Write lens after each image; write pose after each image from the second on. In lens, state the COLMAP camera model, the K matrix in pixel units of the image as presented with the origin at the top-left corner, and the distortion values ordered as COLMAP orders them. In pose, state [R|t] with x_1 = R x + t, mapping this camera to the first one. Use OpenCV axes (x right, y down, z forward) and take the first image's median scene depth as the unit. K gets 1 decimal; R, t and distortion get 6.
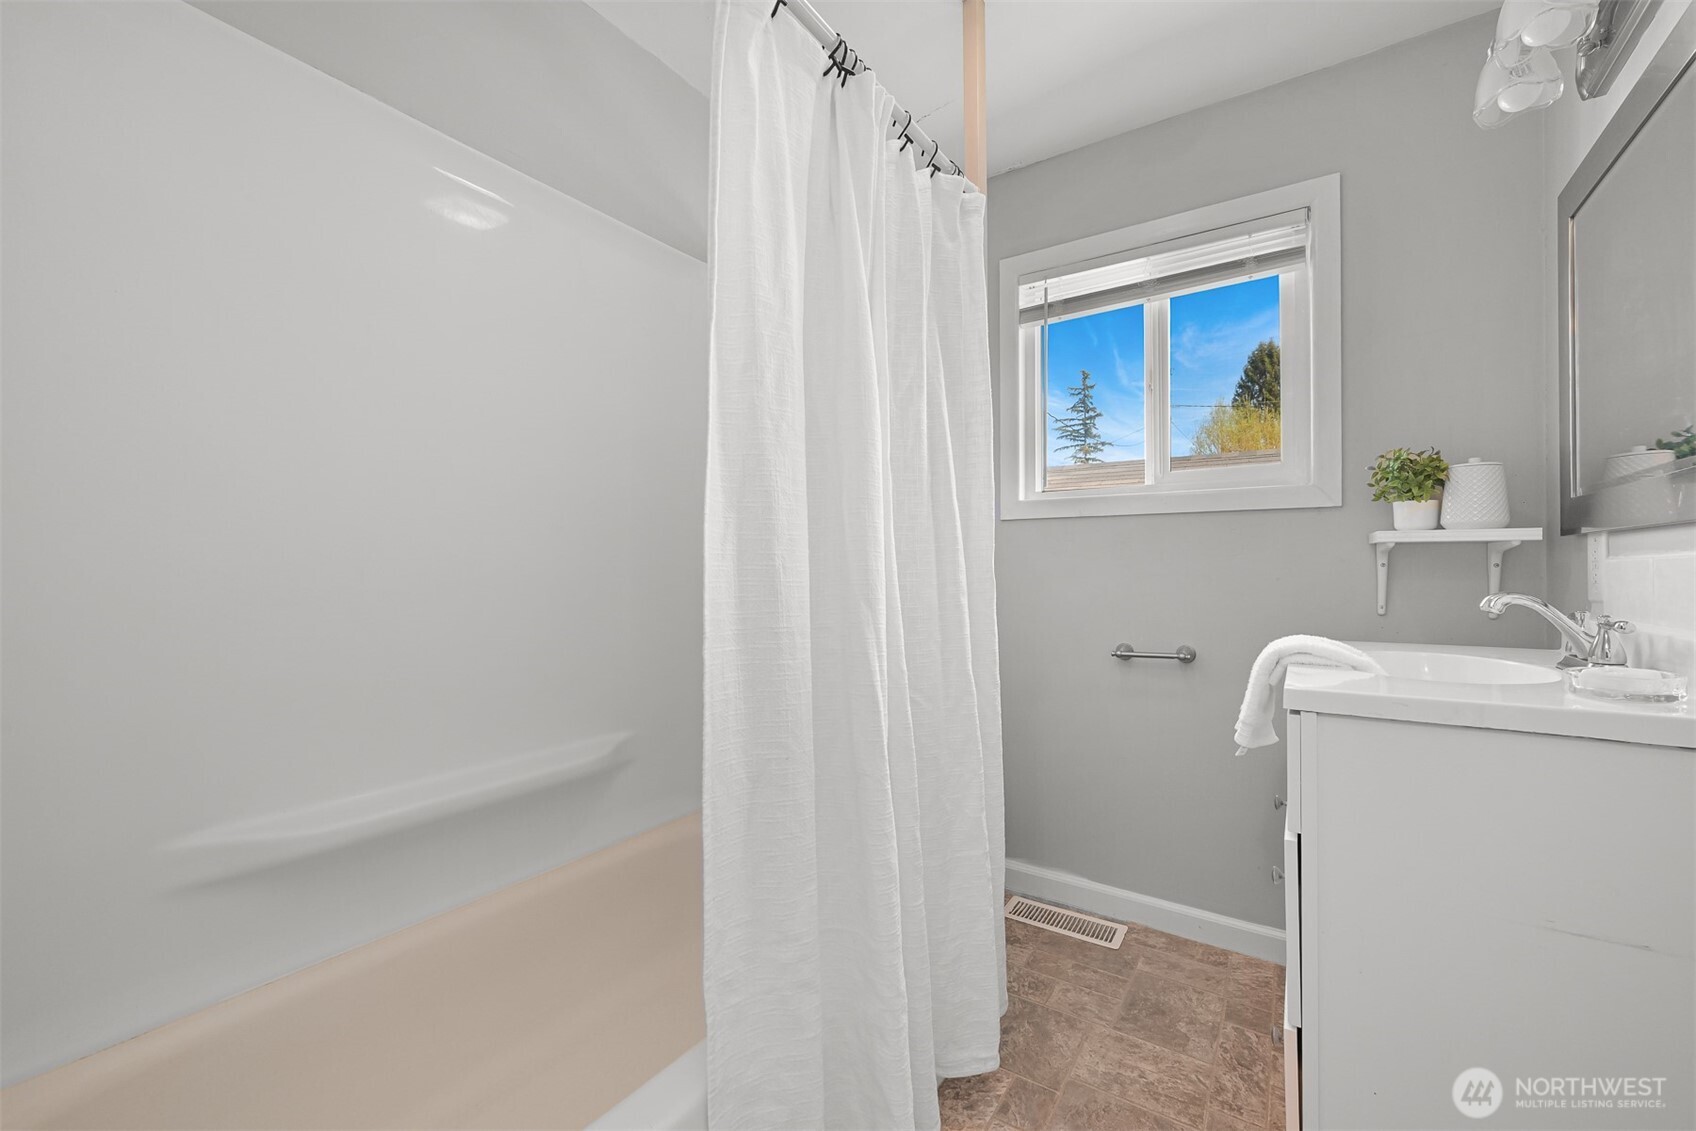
lens RADIAL K [[676.8, 0, 858.9], [0, 676.8, 569.1], [0, 0, 1]] dist [-0.003425, 0.001070]
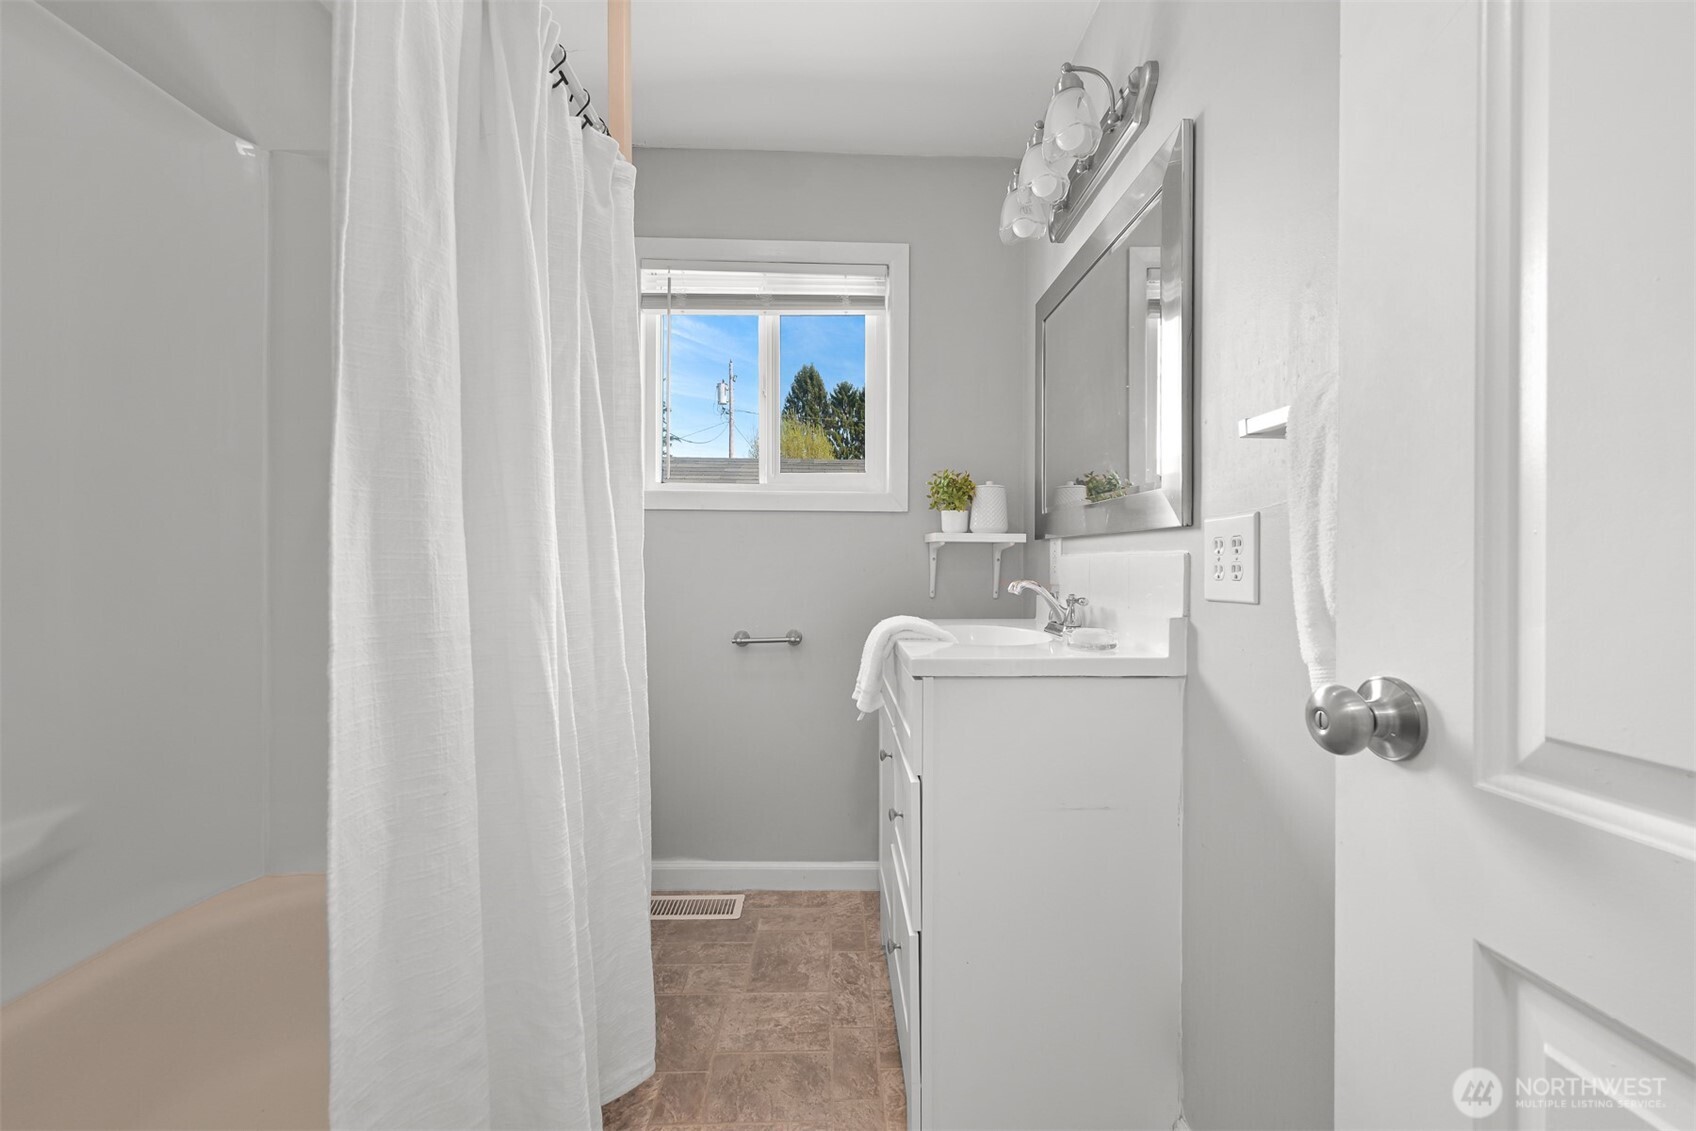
lens RADIAL K [[676.8, 0, 855.7], [0, 676.8, 566.2], [0, 0, 1]] dist [-0.003425, 0.001070]
pose [[0.817240, 0.001034, 0.576296, -0.115738], [-0.006016, 0.999959, 0.006737, -0.000214], [-0.576266, -0.008973, 0.817213, 0.040932]]
